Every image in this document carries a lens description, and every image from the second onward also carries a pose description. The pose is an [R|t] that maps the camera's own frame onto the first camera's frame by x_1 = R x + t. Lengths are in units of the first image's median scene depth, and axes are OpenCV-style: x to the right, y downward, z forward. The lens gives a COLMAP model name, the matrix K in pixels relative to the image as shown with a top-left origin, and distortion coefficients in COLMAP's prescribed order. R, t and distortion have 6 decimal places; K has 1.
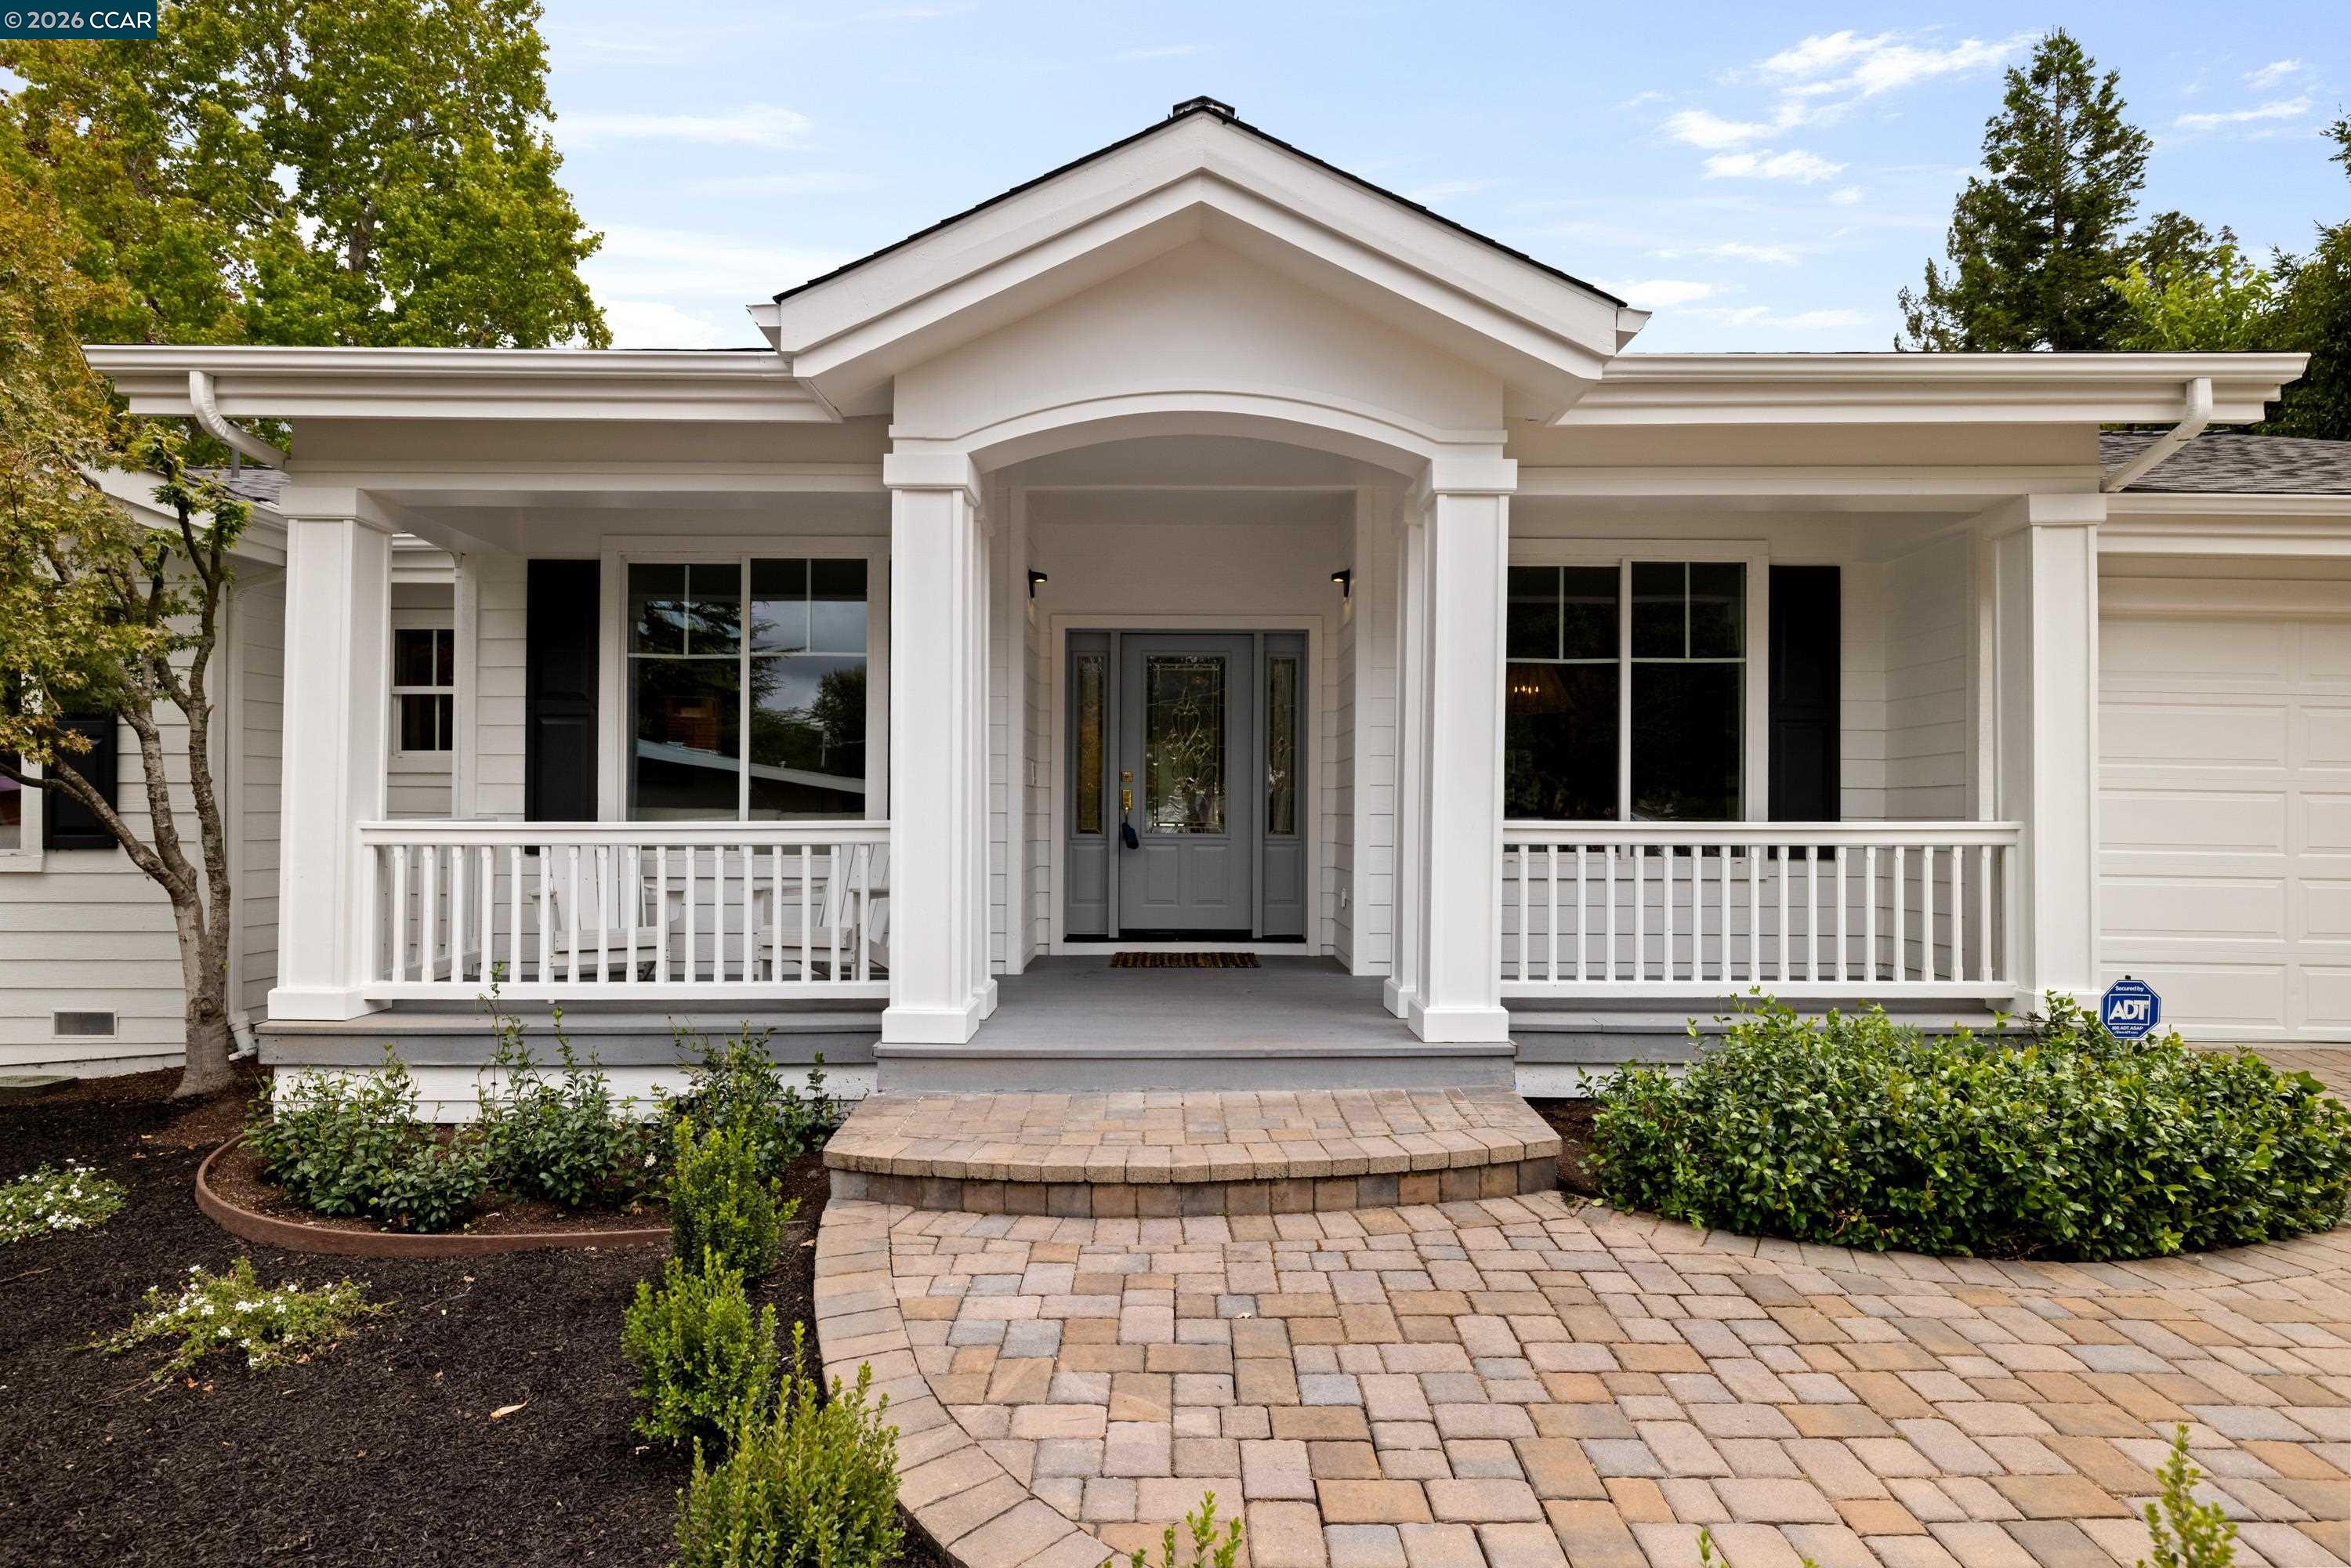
lens RADIAL K [[1270.8, 0, 1179.2], [0, 1270.8, 820.4], [0, 0, 1]] dist [-0.000700, 0.000114]
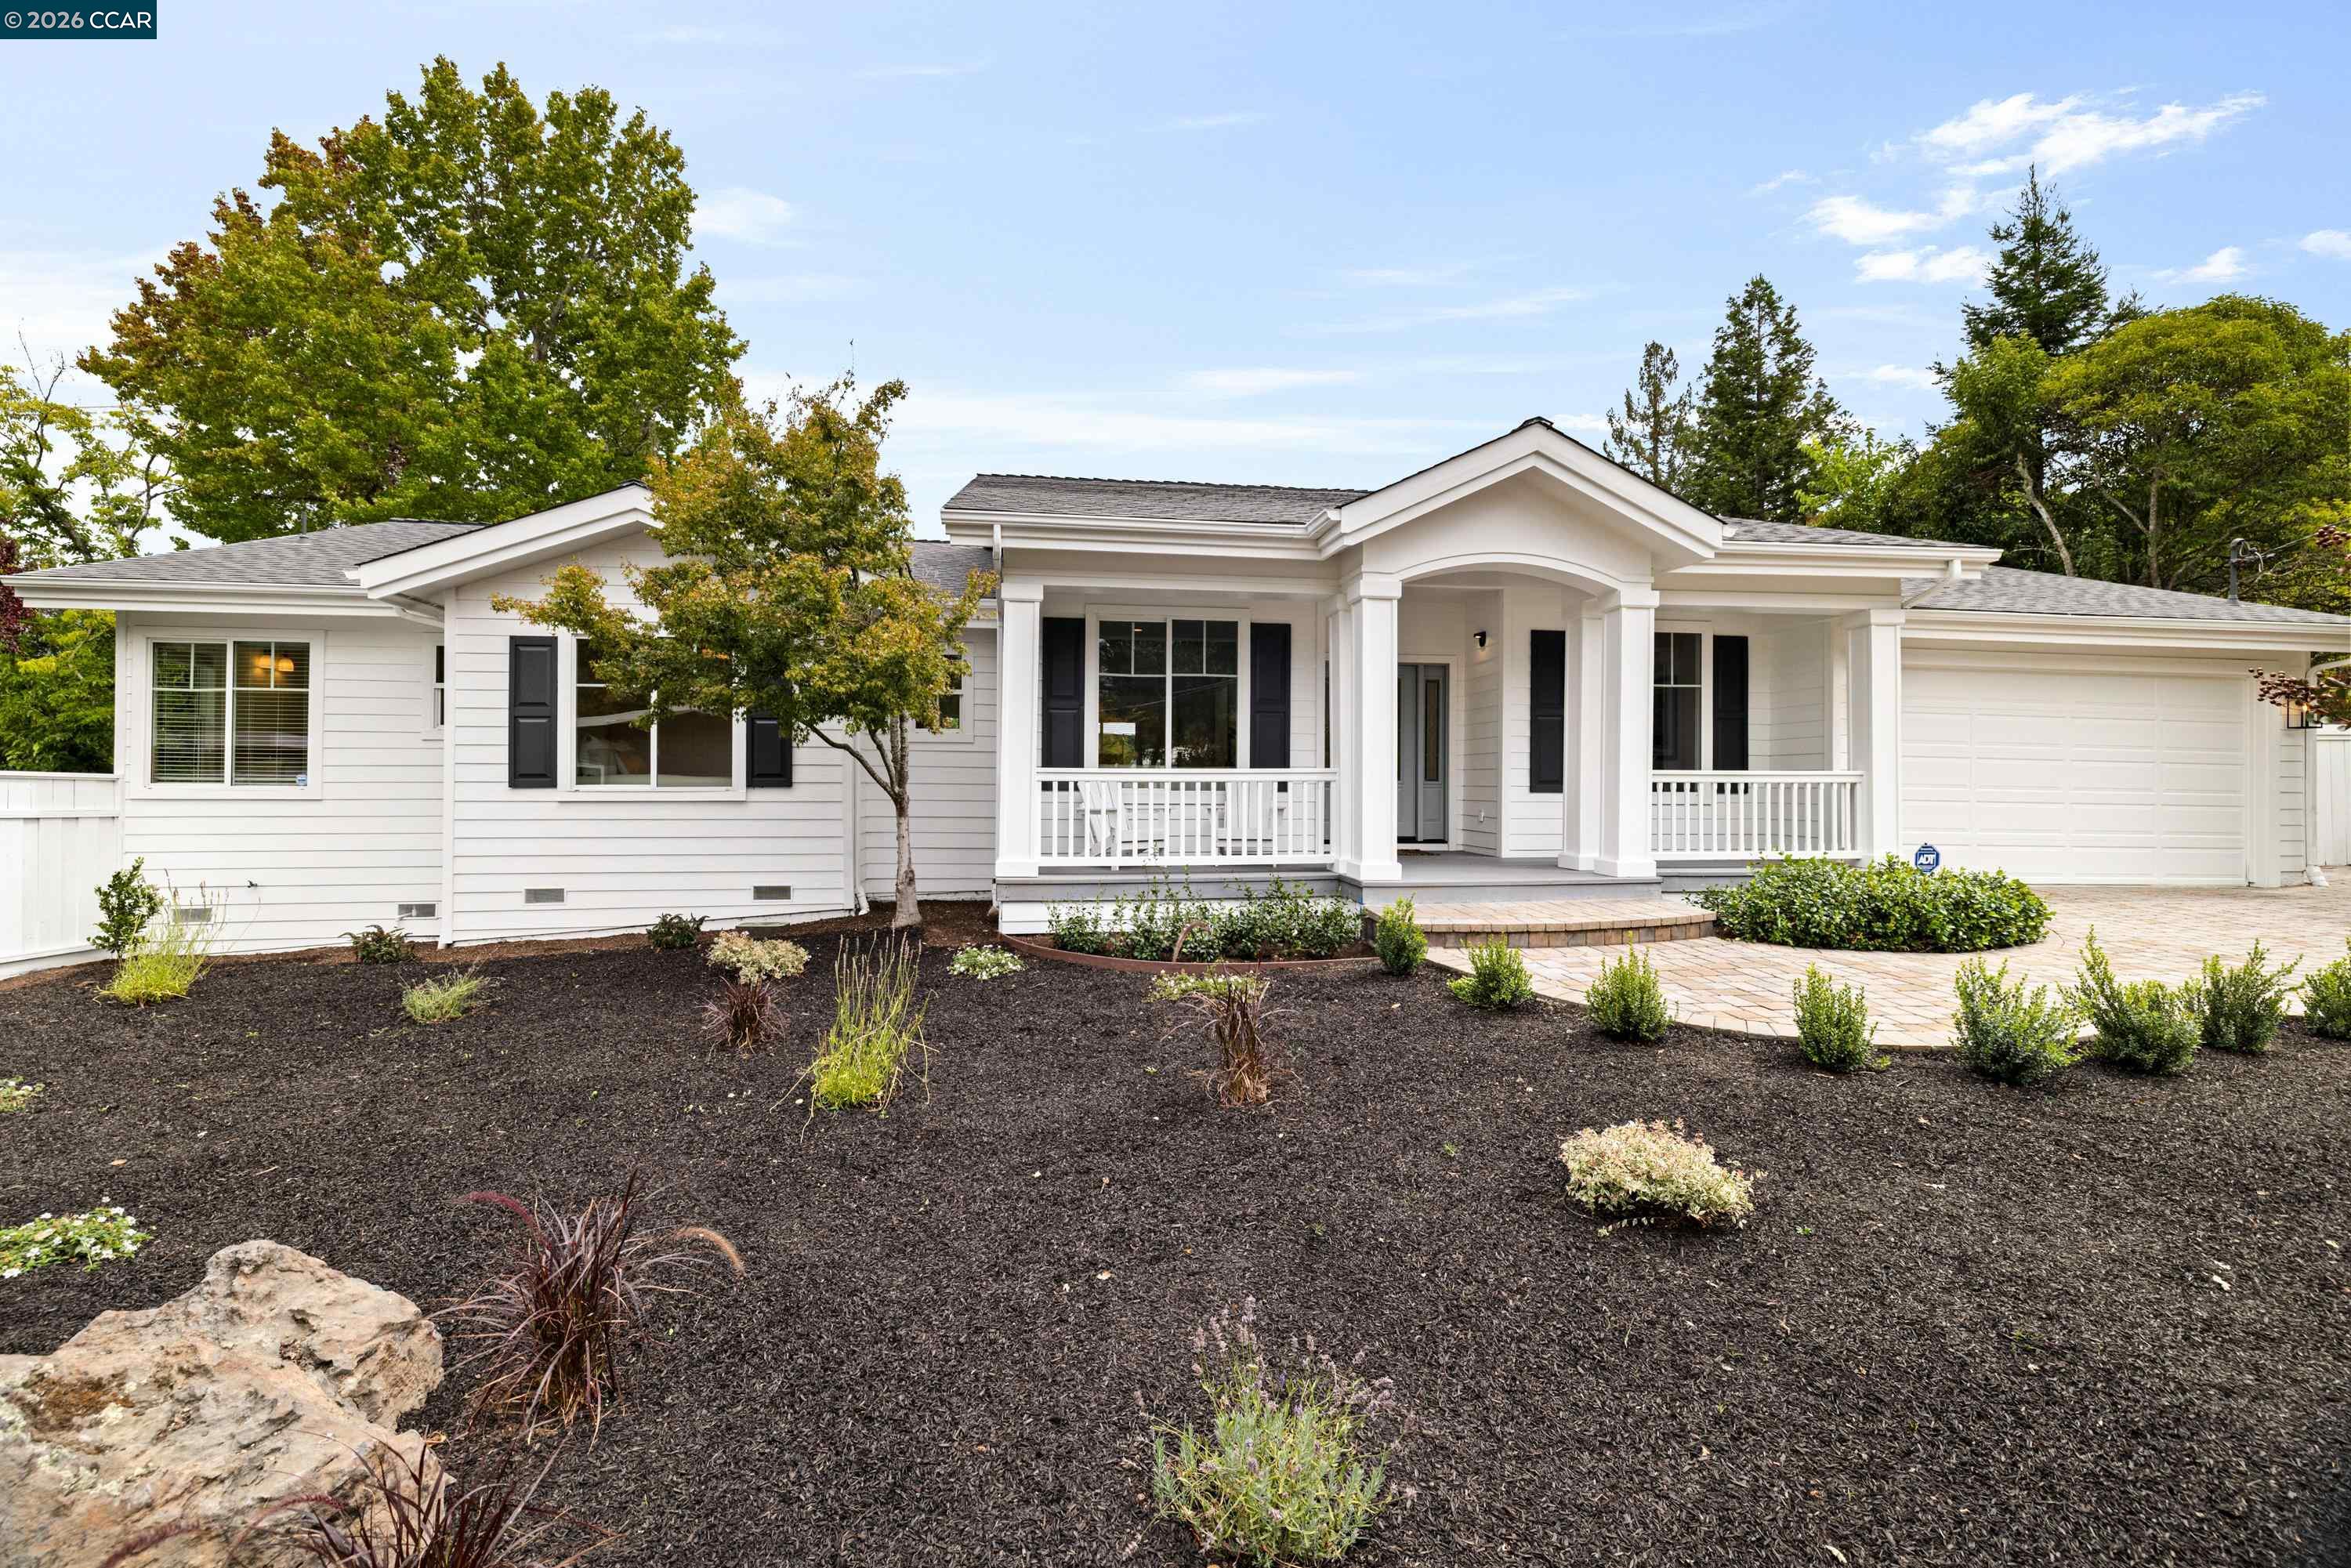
lens RADIAL K [[1008.5, 0, 1168.5], [0, 1008.5, 778.9], [0, 0, 1]] dist [0.004071, -0.000205]
pose [[0.991463, 0.002010, 0.130374, -0.636259], [-0.000798, 0.999956, -0.009352, 0.029861], [-0.130387, 0.009168, 0.991421, -0.439836]]
